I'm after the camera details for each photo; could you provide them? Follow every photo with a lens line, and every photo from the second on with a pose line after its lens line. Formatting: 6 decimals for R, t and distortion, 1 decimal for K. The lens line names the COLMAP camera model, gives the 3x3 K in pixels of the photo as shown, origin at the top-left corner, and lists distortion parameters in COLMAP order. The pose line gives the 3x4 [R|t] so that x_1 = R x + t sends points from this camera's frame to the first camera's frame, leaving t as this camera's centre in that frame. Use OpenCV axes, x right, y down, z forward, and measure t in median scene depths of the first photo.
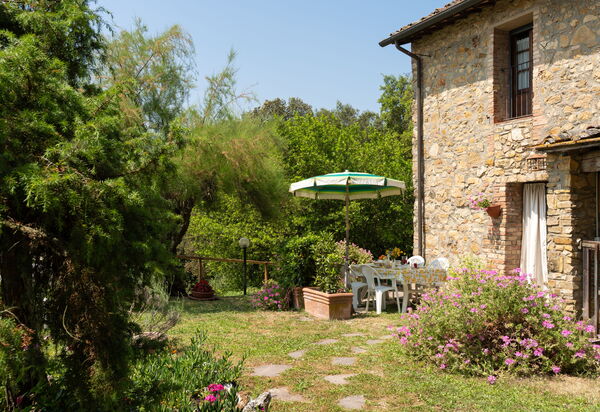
lens RADIAL K [[544.2, 0, 301.9], [0, 544.2, 208.5], [0, 0, 1]] dist [0.047294, 0.000000]
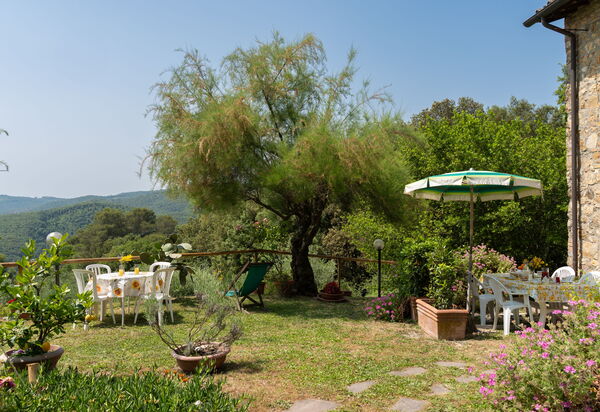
lens RADIAL K [[492.1, 0, 305.3], [0, 492.1, 209.5], [0, 0, 1]] dist [0.003162, 0.019823]
pose [[0.936316, -0.000186, -0.351158, 0.094643], [0.002647, 0.999975, 0.006526, -0.008106], [0.351148, -0.007040, 0.936294, 0.131356]]
